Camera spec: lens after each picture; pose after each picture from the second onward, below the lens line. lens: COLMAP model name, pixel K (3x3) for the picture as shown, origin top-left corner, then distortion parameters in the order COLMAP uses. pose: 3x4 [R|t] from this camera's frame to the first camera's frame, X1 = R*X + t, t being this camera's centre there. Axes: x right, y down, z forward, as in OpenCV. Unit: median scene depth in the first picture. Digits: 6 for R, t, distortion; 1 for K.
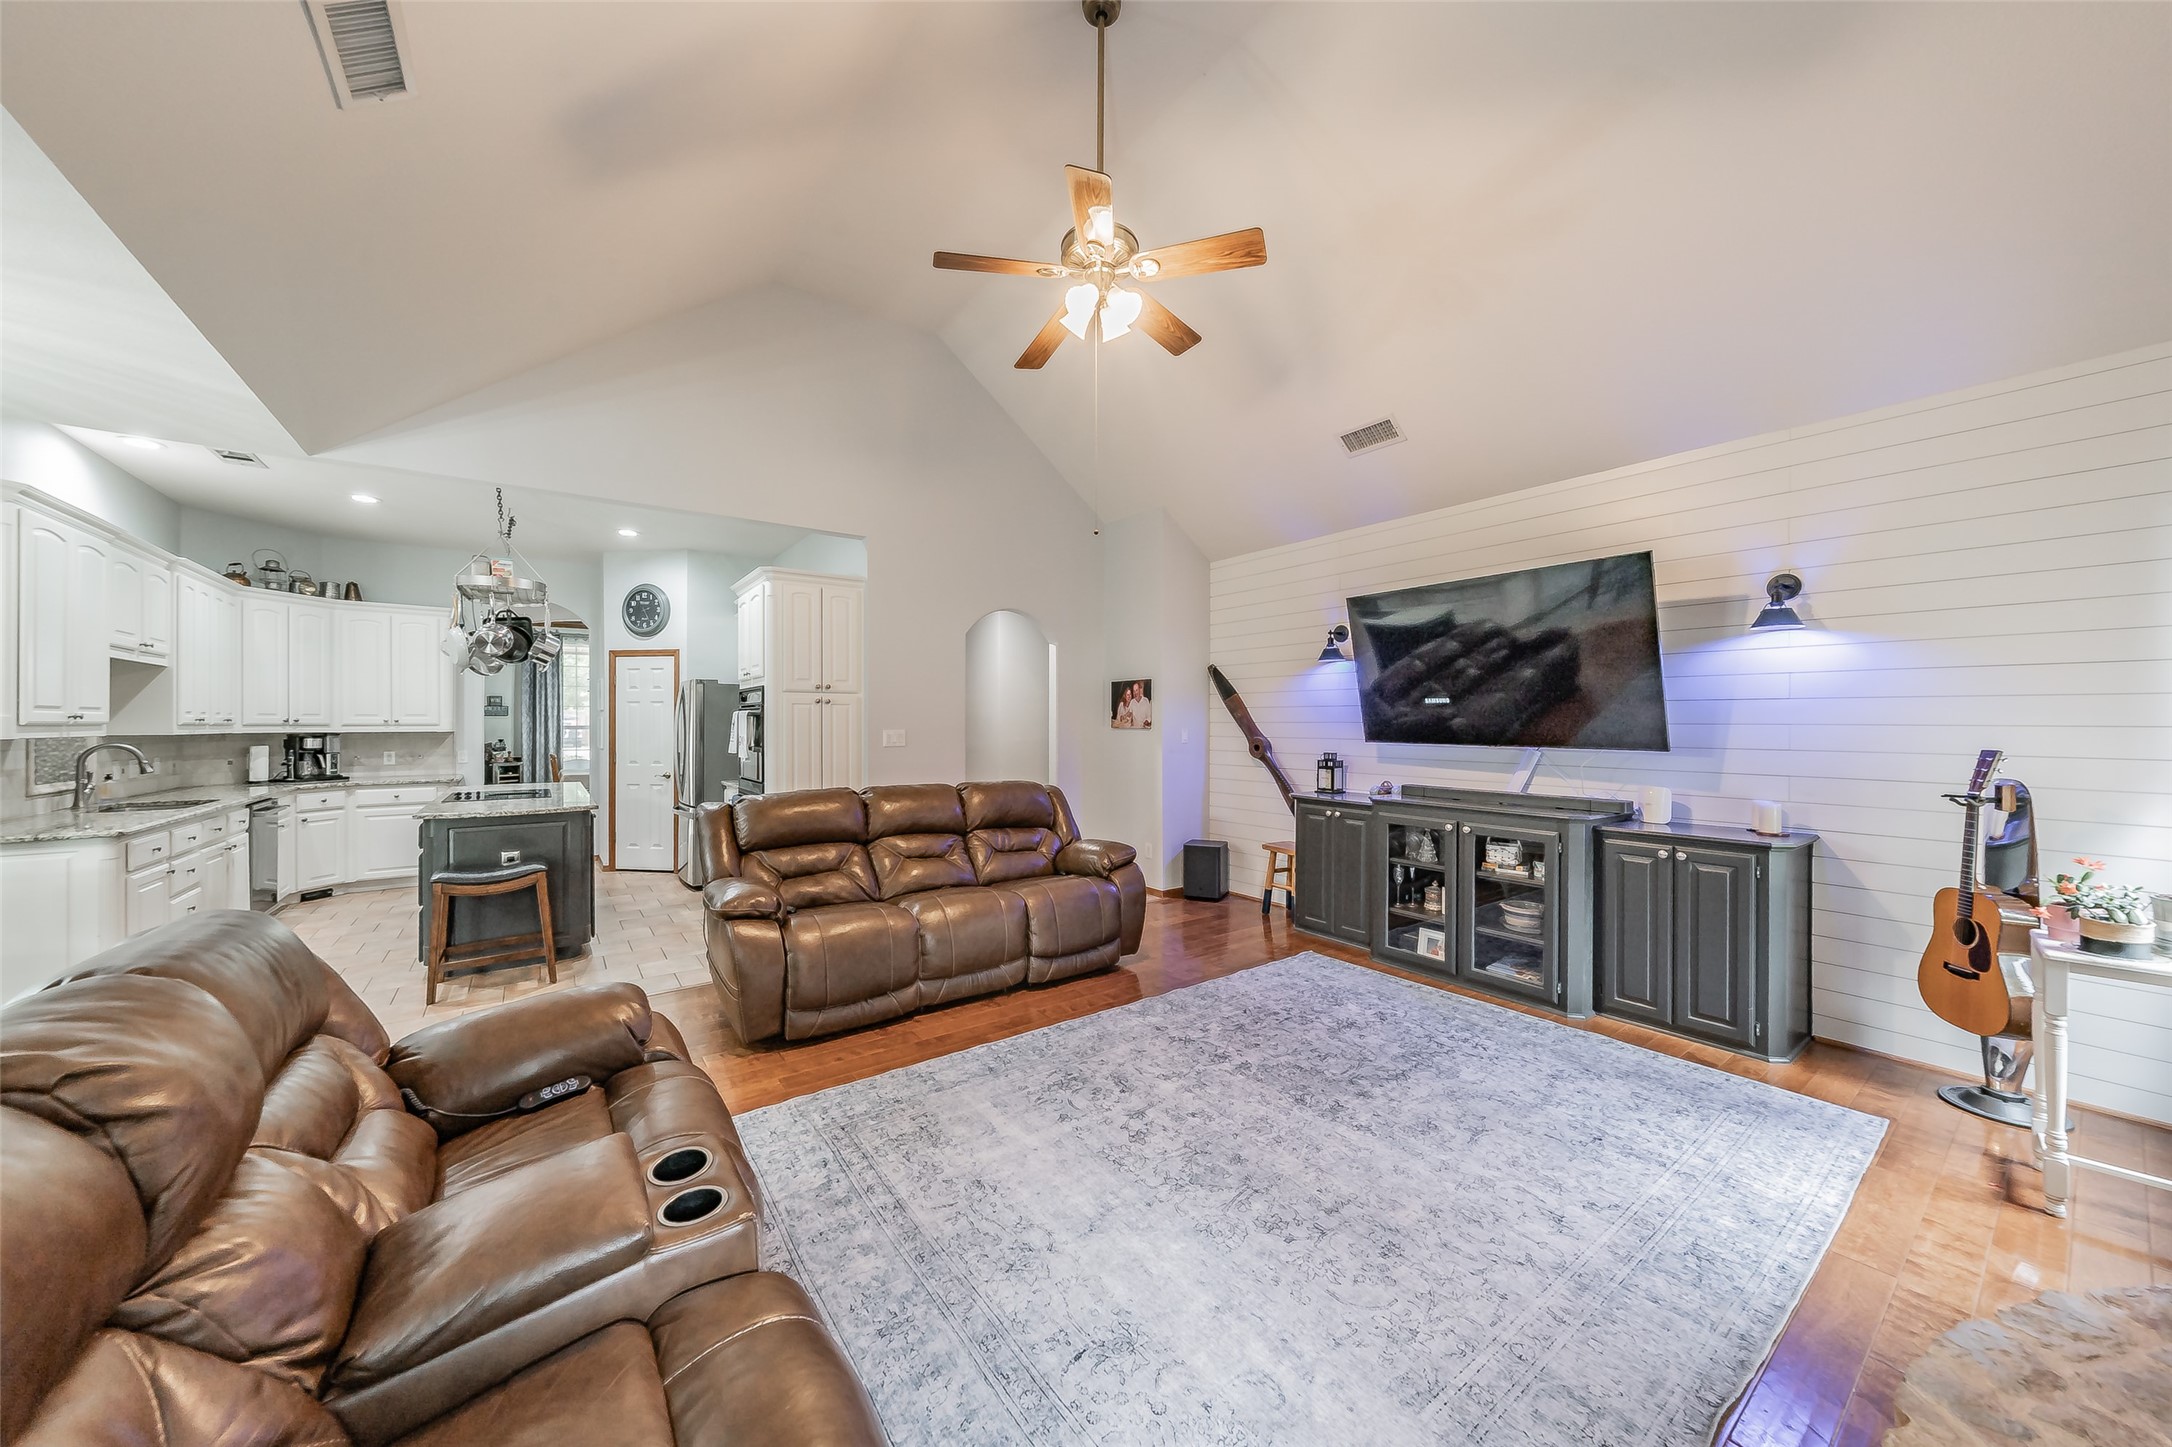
lens RADIAL K [[755.4, 0, 1082.2], [0, 755.4, 713.2], [0, 0, 1]] dist [-0.000174, -0.000003]
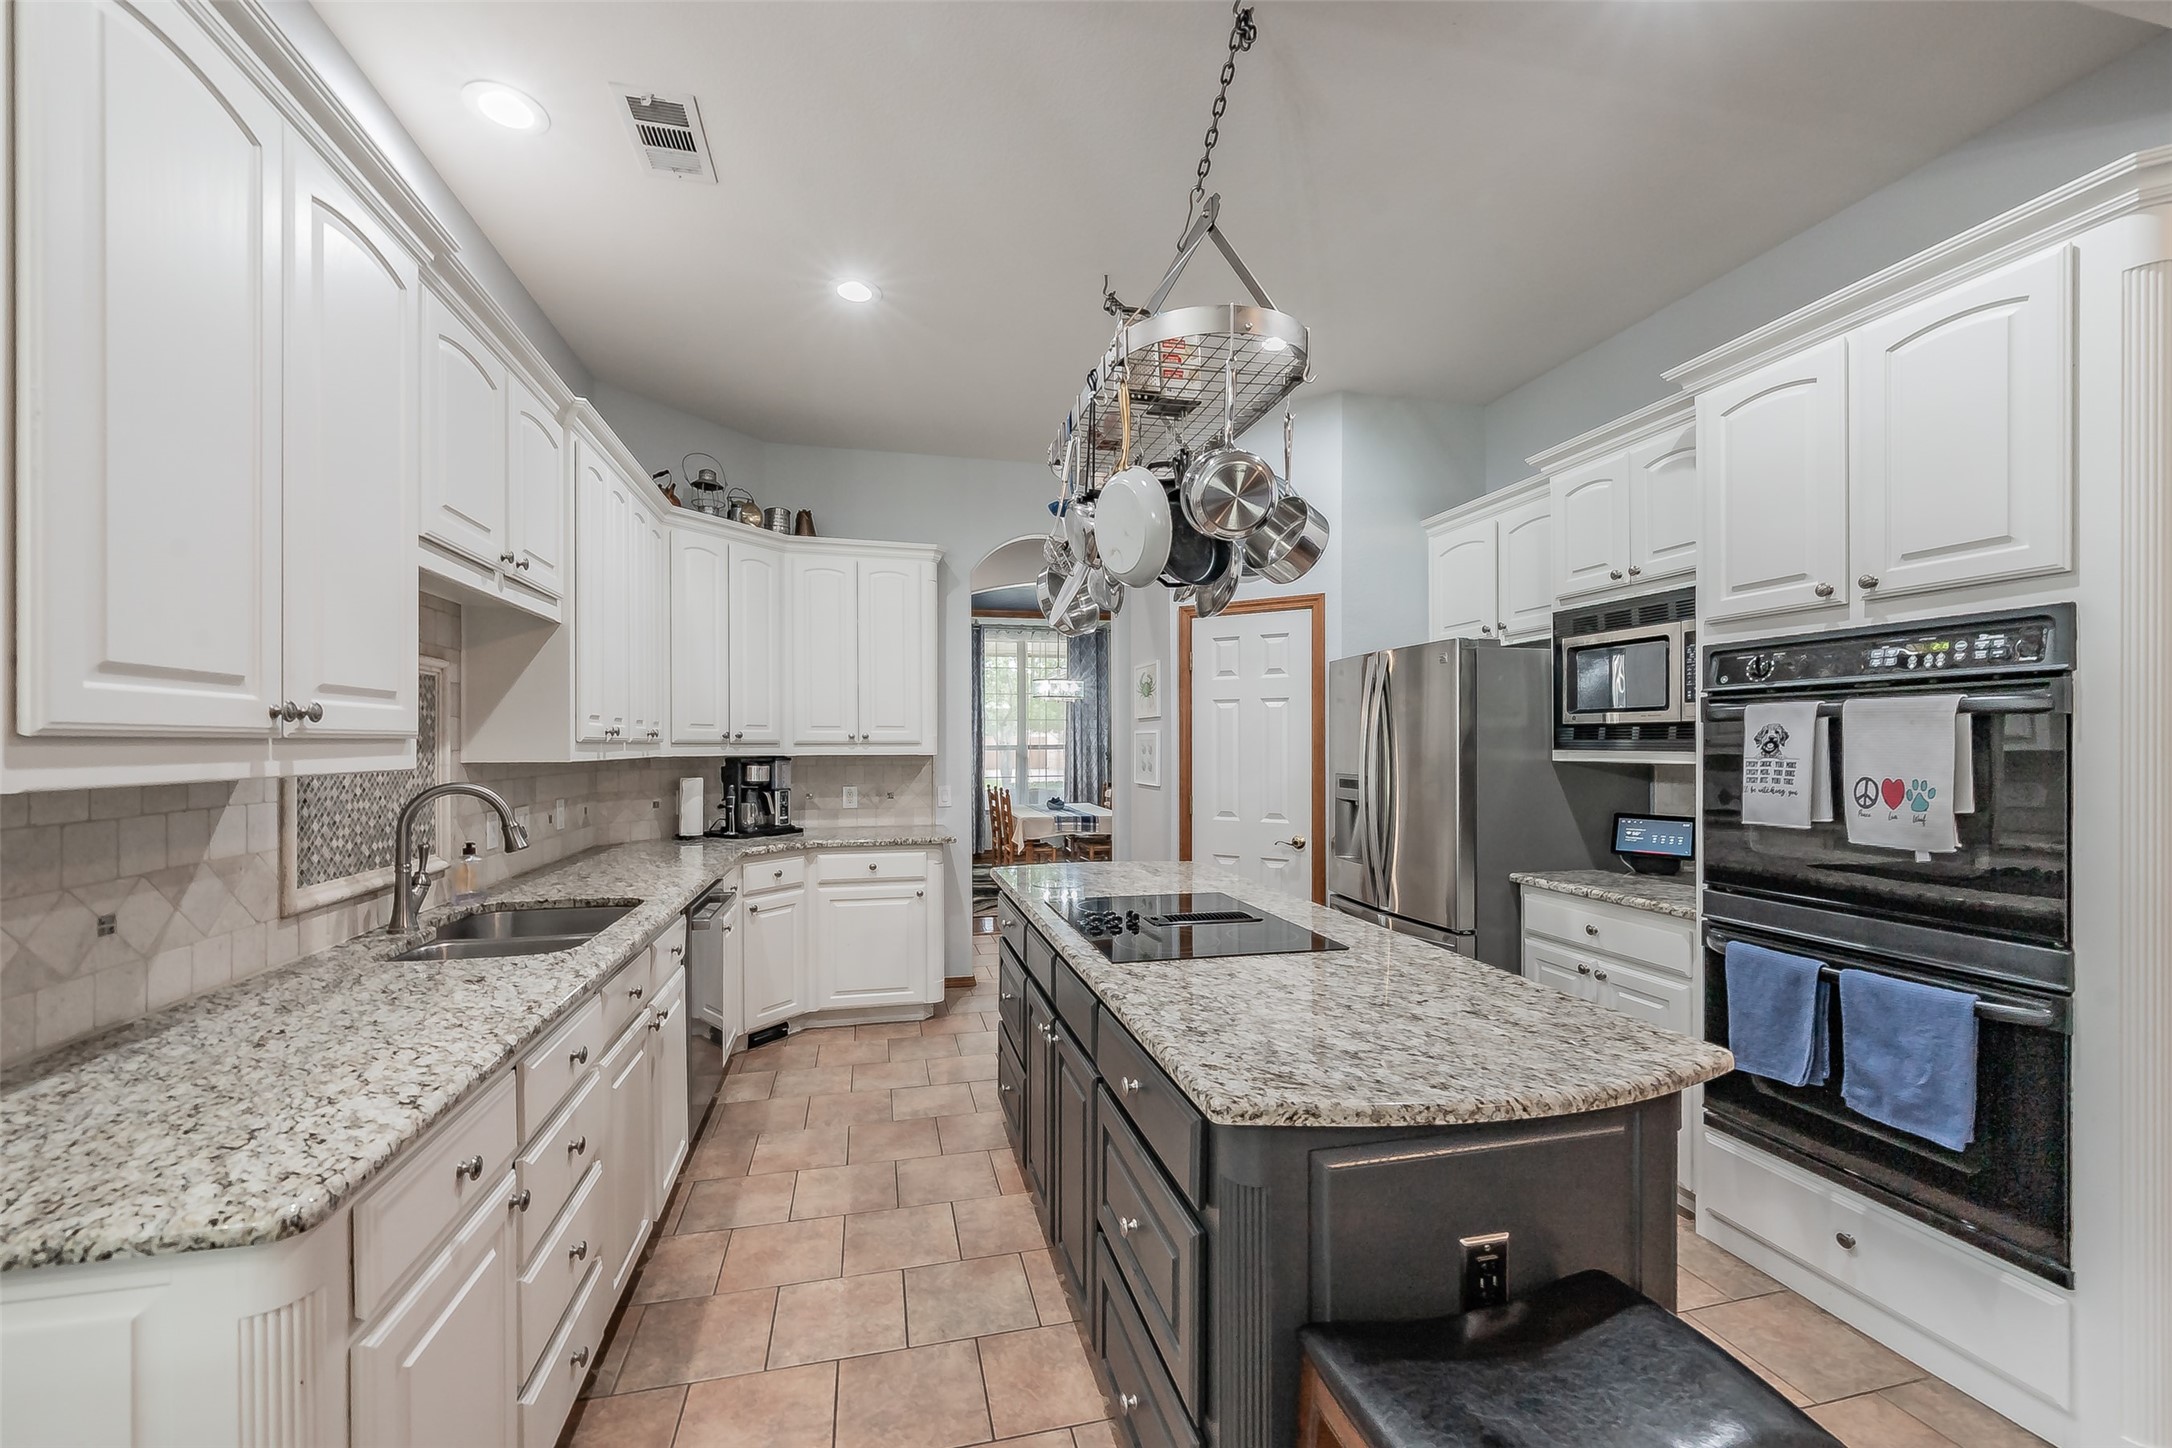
lens RADIAL K [[834.7, 0, 1084.9], [0, 834.7, 735.6], [0, 0, 1]] dist [-0.000183, -0.000021]
pose [[0.932253, -0.001557, -0.361803, -0.550788], [0.003277, 0.999986, 0.004142, 0.007971], [0.361791, -0.005047, 0.932246, 0.487674]]
